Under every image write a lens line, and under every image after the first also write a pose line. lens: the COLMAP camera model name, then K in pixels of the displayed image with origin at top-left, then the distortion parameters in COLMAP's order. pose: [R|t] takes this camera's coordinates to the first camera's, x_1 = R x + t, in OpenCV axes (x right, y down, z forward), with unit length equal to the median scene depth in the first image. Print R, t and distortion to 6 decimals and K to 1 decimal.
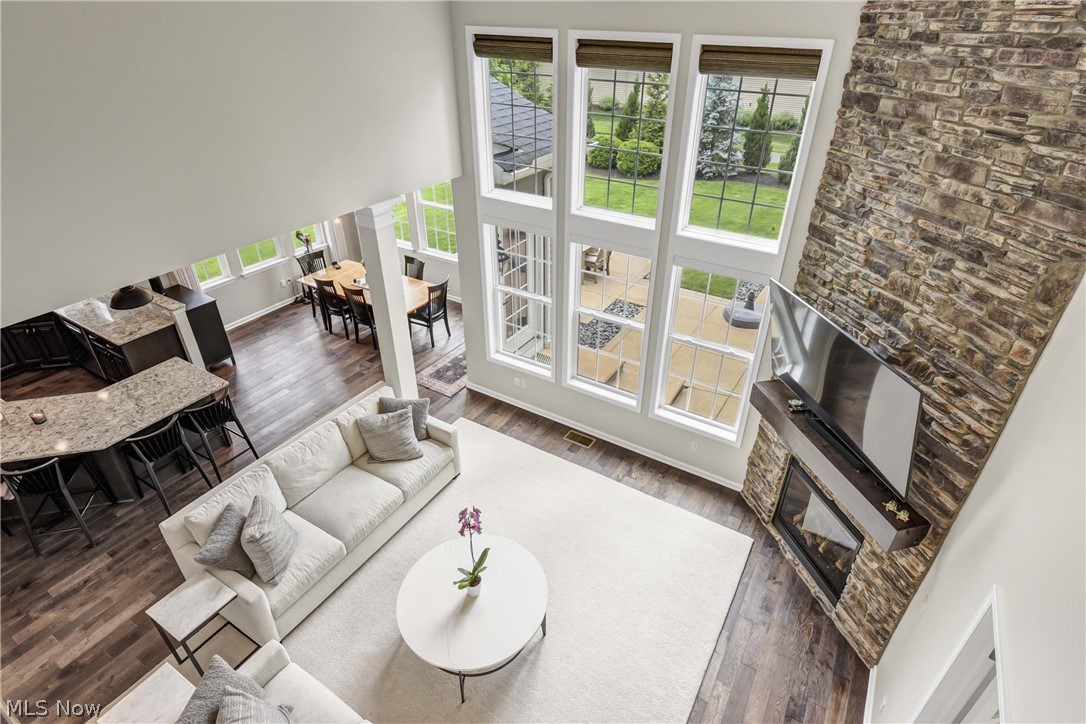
lens RADIAL K [[562.8, 0, 544.7], [0, 562.8, 354.7], [0, 0, 1]] dist [-0.005759, -0.001031]
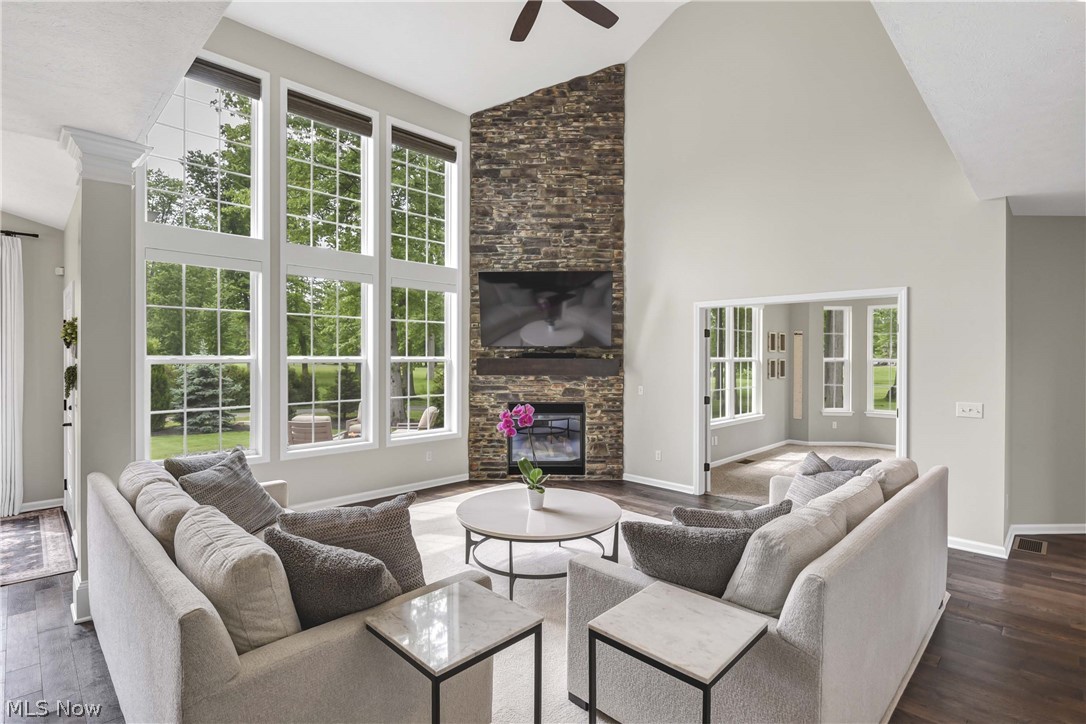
lens RADIAL K [[533.1, 0, 544.9], [0, 533.1, 360.2], [0, 0, 1]] dist [0.002019, -0.000027]
pose [[0.208091, -0.014161, 0.978007, -1.288795], [0.510320, 0.854586, -0.096207, 0.392791], [-0.834429, 0.519117, 0.185059, 0.950314]]
